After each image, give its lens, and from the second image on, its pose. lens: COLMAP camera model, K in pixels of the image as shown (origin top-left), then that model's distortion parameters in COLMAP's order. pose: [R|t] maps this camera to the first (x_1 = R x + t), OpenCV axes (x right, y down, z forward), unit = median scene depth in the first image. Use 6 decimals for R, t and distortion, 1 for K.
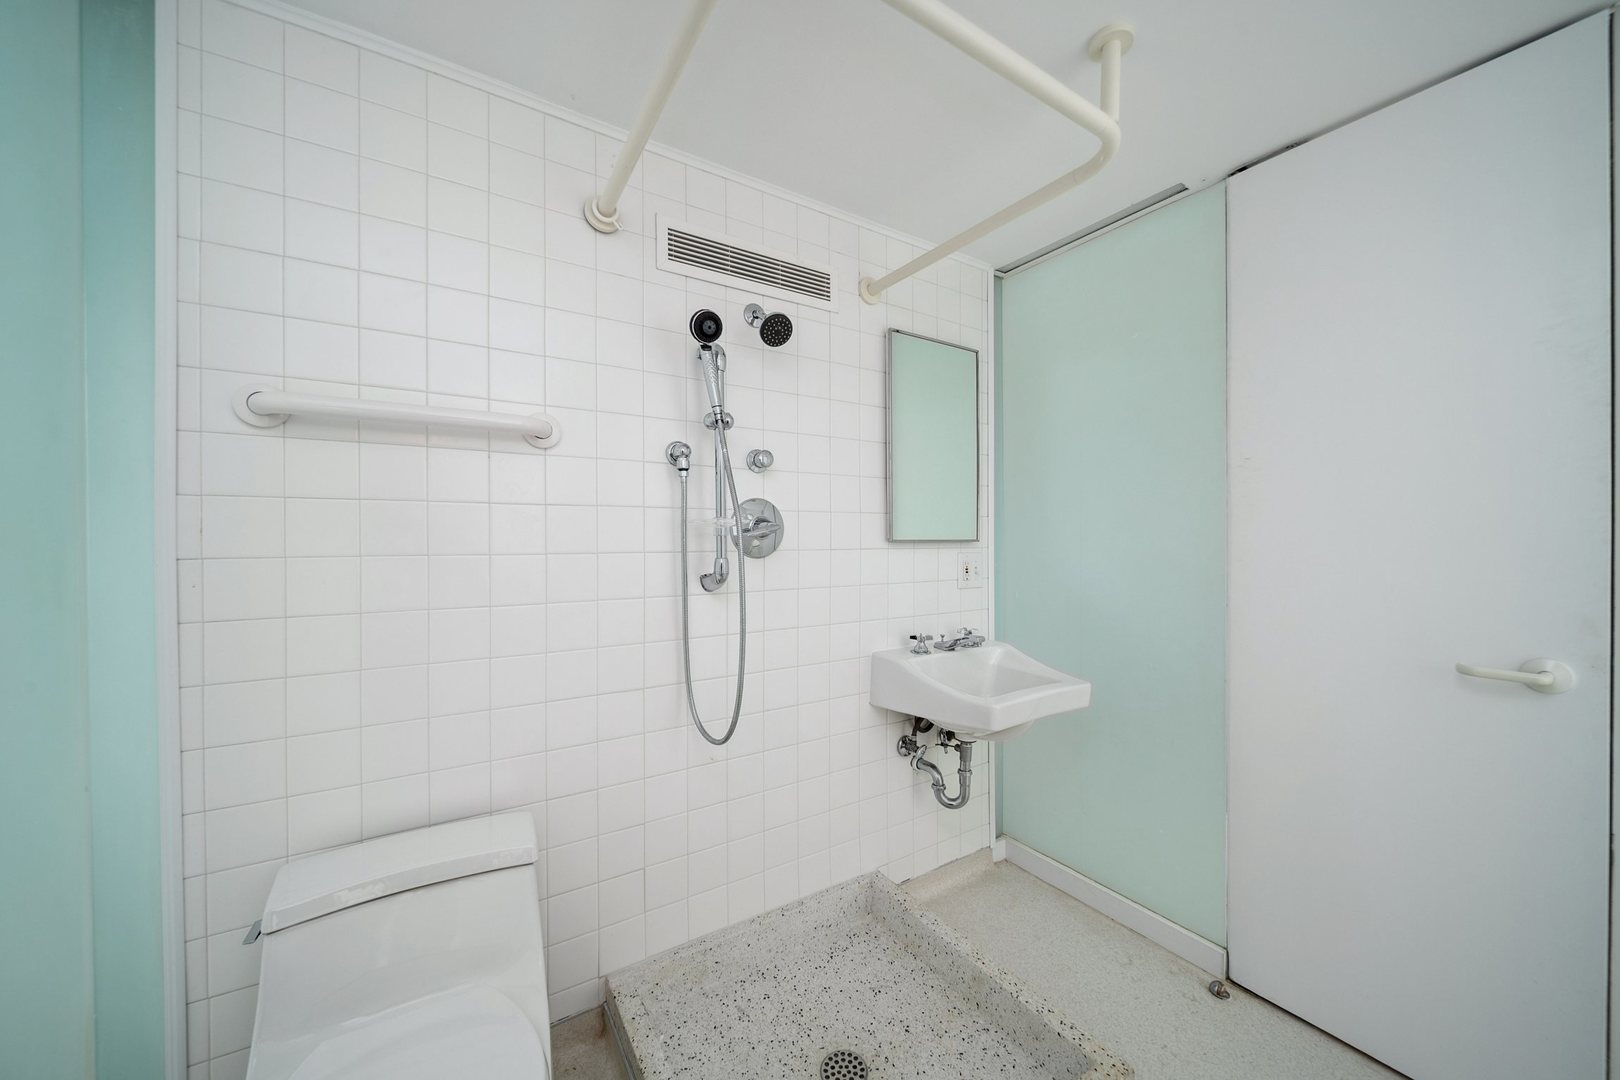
lens RADIAL K [[586.4, 0, 803.7], [0, 586.4, 542.0], [0, 0, 1]] dist [-0.000286, -0.000070]
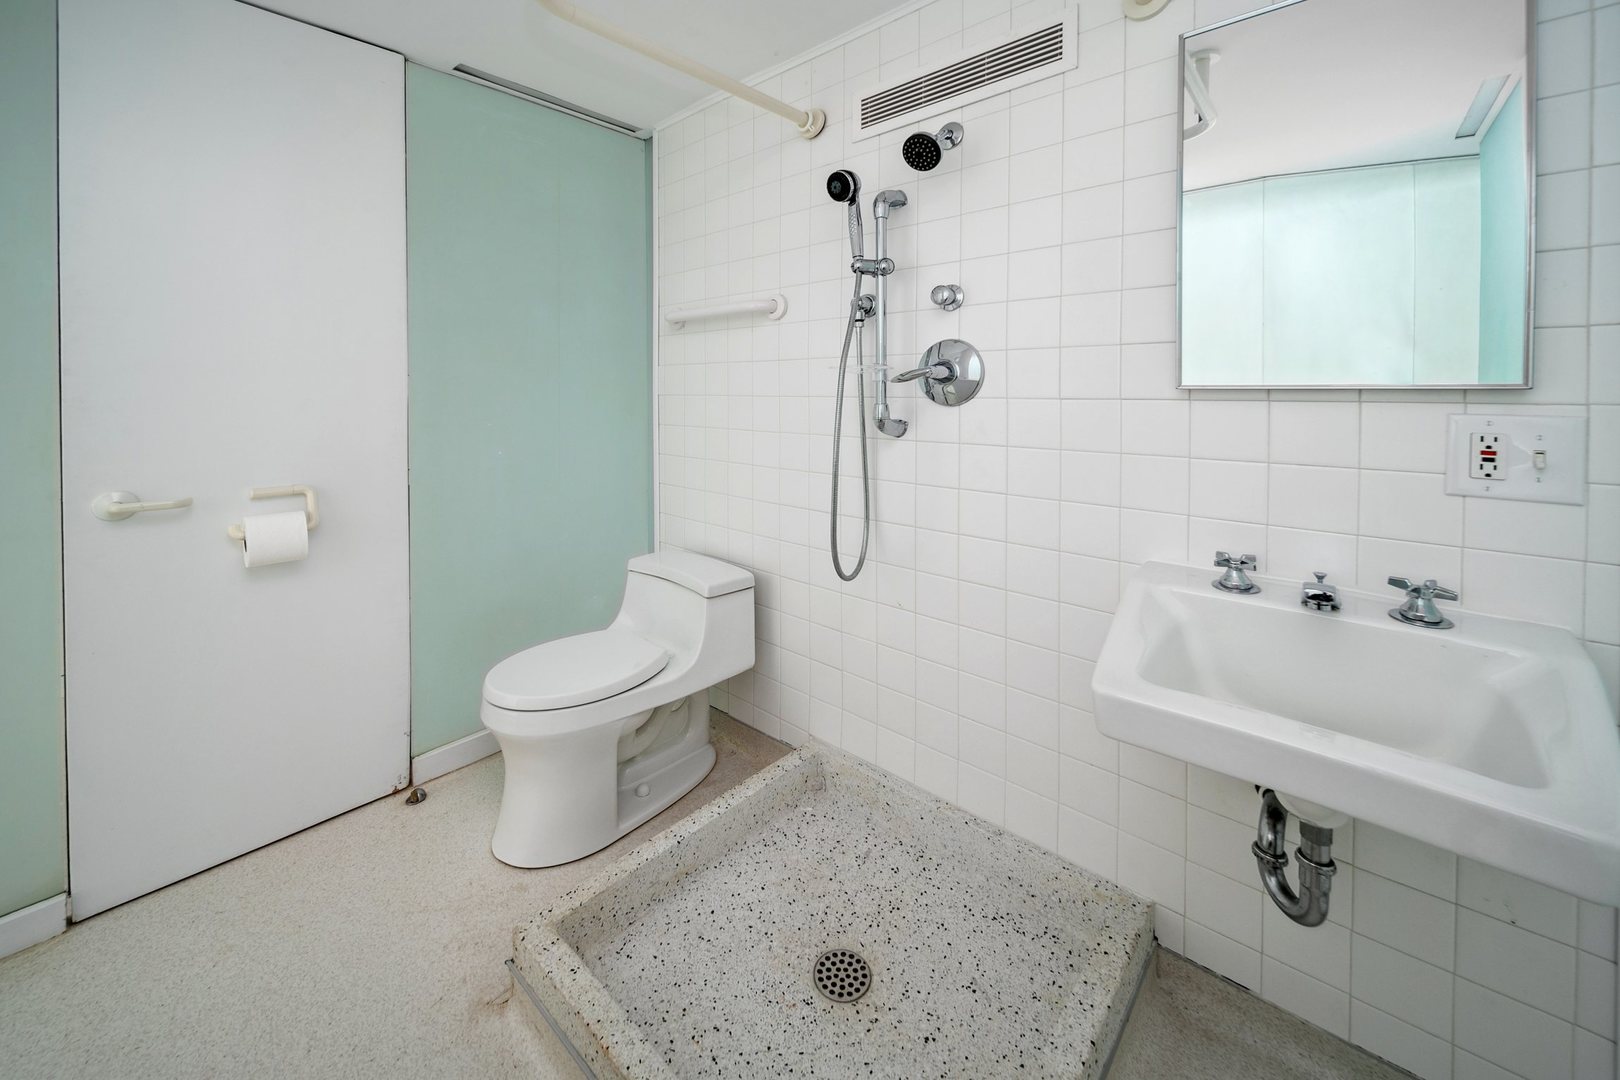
lens RADIAL K [[561.3, 0, 812.1], [0, 561.3, 393.7], [0, 0, 1]] dist [0.001240, 0.000060]
pose [[0.325524, 0.014423, -0.945424, 0.755973], [-0.004523, 0.999896, 0.013696, -0.002981], [0.945523, -0.000182, 0.325556, 0.593645]]
